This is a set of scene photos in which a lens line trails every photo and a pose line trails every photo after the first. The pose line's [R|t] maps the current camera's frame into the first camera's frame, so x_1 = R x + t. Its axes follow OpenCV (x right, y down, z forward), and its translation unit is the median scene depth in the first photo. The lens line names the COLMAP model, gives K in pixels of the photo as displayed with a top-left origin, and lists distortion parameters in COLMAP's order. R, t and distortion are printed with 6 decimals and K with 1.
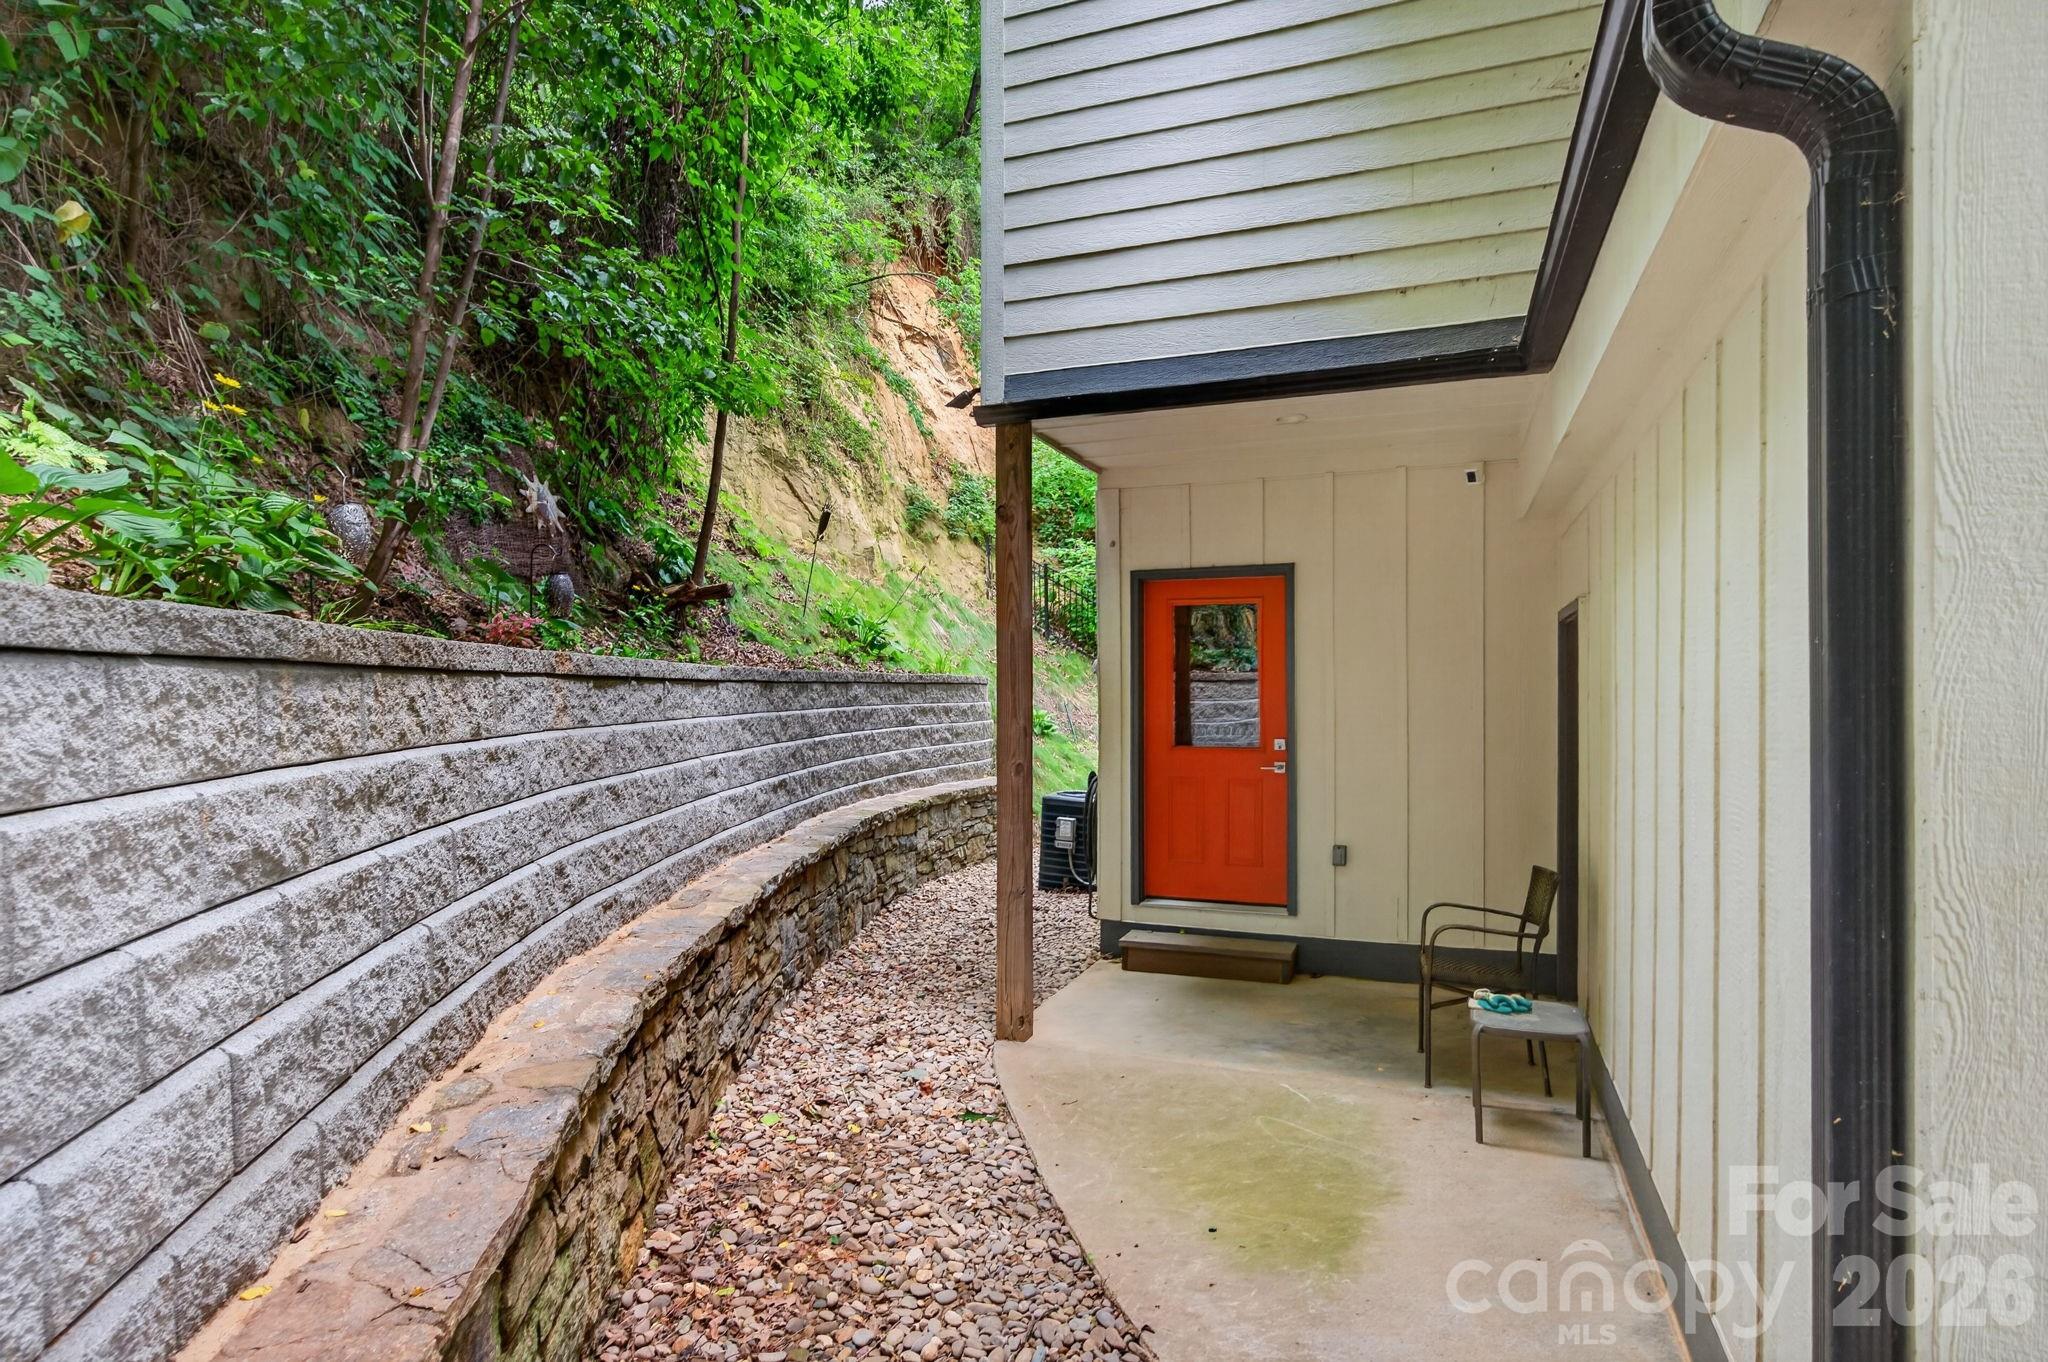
lens RADIAL K [[1113.2, 0, 1038.9], [0, 1113.2, 686.1], [0, 0, 1]] dist [-0.000177, 0.002036]
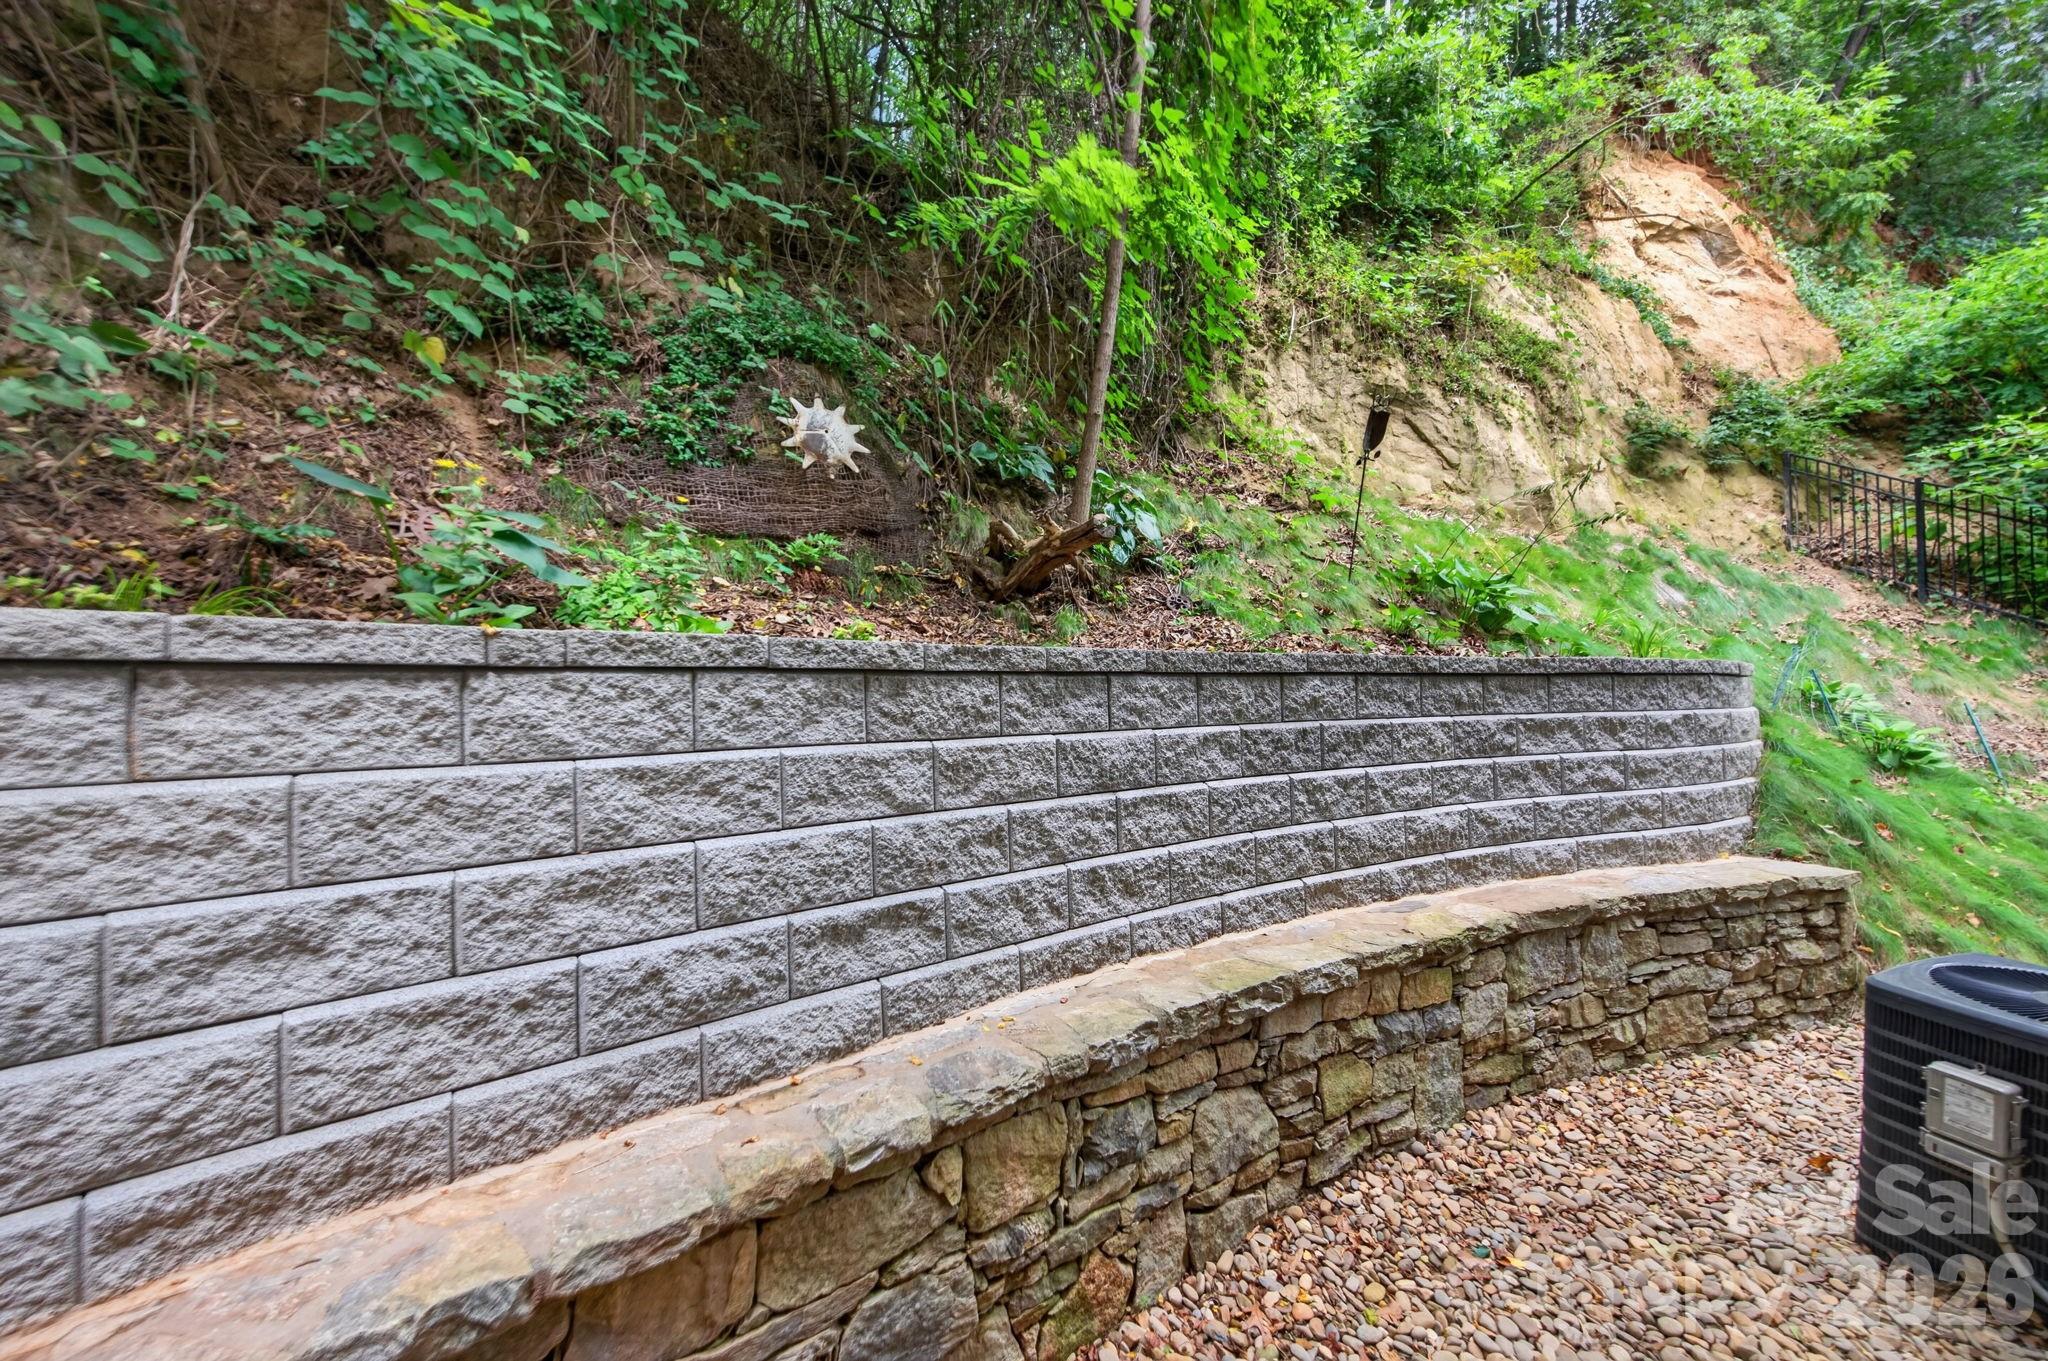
lens RADIAL K [[813.1, 0, 1024.0], [0, 813.1, 680.5], [0, 0, 1]] dist [0.007440, -0.000268]
pose [[0.666609, -0.021310, -0.745103, 0.015482], [0.012866, 0.999771, -0.017083, 0.002652], [0.745297, 0.001801, 0.666731, 0.417649]]
